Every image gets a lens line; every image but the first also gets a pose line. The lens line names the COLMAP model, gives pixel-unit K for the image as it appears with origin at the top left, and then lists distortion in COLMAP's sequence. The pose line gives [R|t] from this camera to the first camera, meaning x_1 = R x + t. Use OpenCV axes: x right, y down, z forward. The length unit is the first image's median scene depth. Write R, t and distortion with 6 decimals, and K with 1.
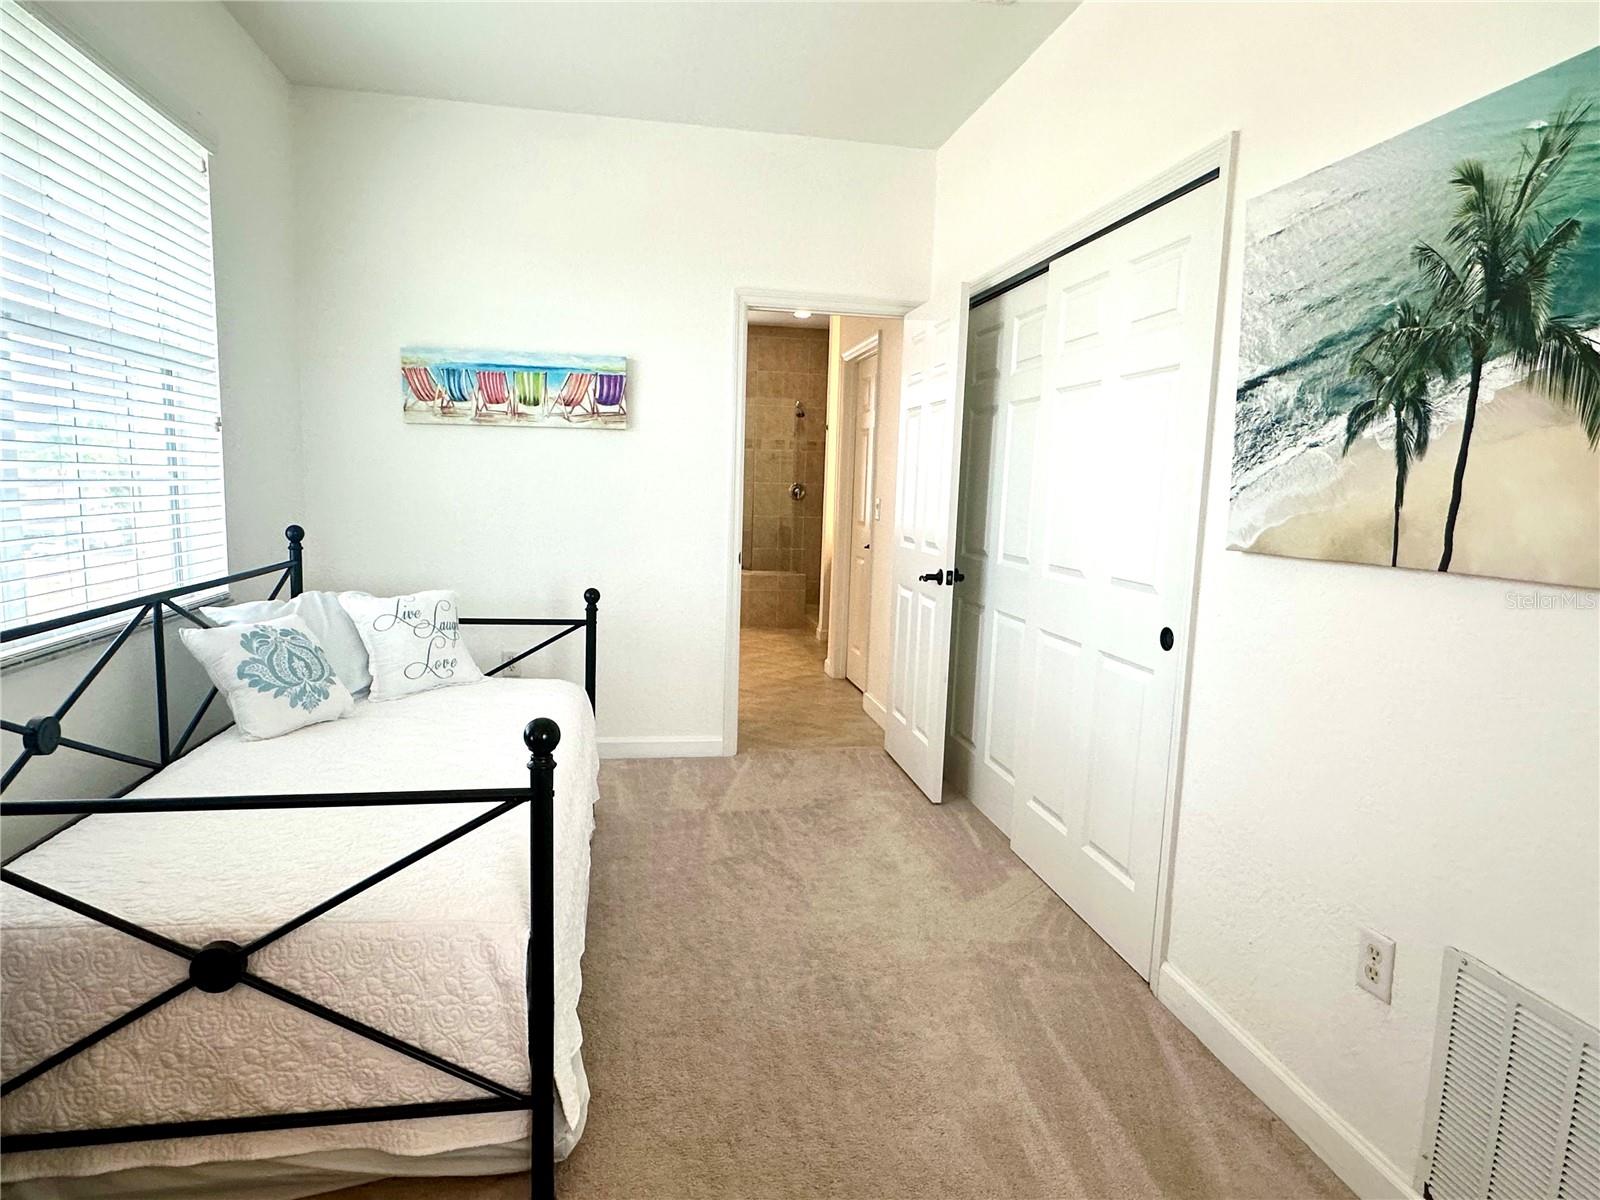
lens RADIAL K [[927.3, 0, 801.4], [0, 927.3, 609.7], [0, 0, 1]] dist [0.000370, 0.001045]
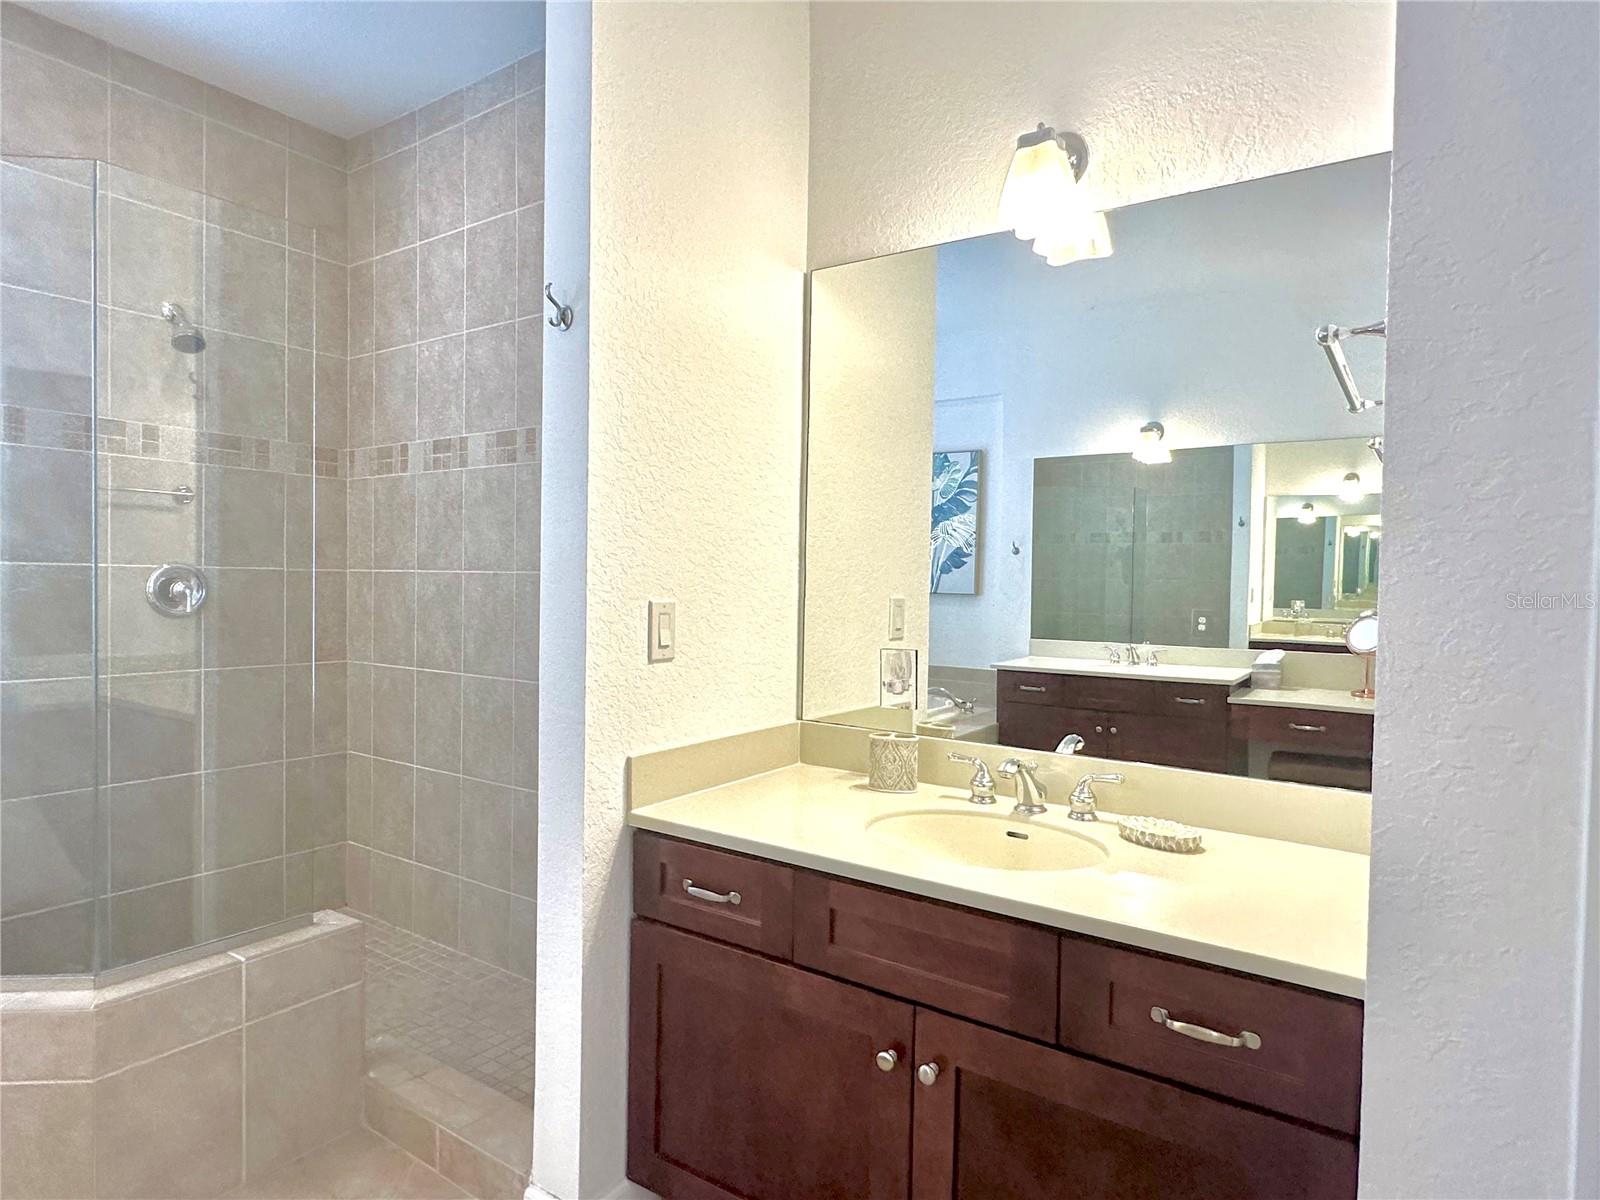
lens RADIAL K [[923.5, 0, 794.4], [0, 923.5, 604.1], [0, 0, 1]] dist [-0.003449, 0.000628]
pose [[0.711885, -0.038674, 0.701230, -0.204764], [0.100301, 0.993846, -0.047013, -0.242700], [-0.695097, 0.103802, 0.711383, 1.762369]]
